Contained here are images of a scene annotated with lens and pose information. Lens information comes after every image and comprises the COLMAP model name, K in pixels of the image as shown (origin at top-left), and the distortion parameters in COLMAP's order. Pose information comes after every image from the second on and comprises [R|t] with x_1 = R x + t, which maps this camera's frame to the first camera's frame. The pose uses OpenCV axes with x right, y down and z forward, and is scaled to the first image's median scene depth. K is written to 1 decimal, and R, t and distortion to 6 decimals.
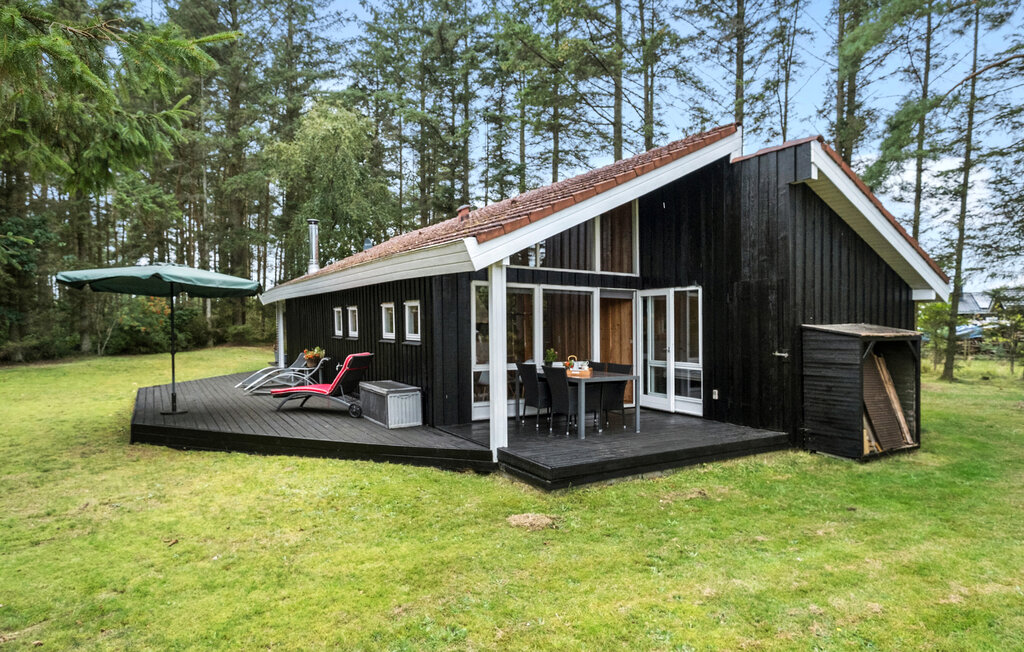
lens RADIAL K [[597.6, 0, 511.9], [0, 597.6, 333.9], [0, 0, 1]] dist [-0.001164, 0.000877]
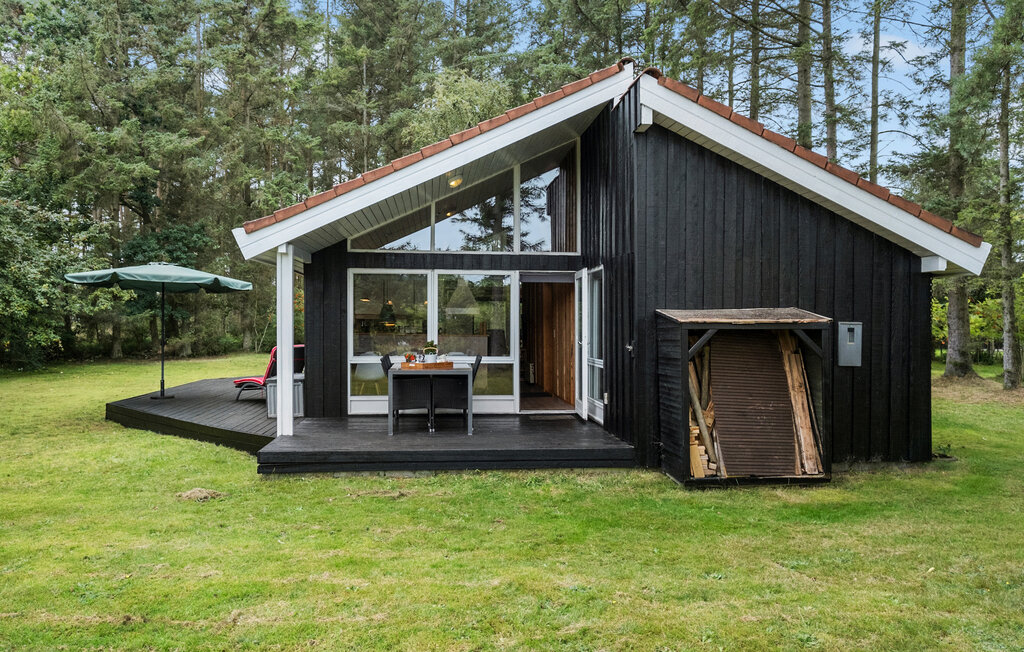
lens RADIAL K [[769.7, 0, 512.2], [0, 769.7, 322.7], [0, 0, 1]] dist [0.011874, 0.001817]
pose [[0.893592, -0.006132, -0.448838, 0.721089], [-0.002102, 0.999839, -0.017844, 0.019319], [0.448875, 0.016889, 0.893435, 0.012904]]
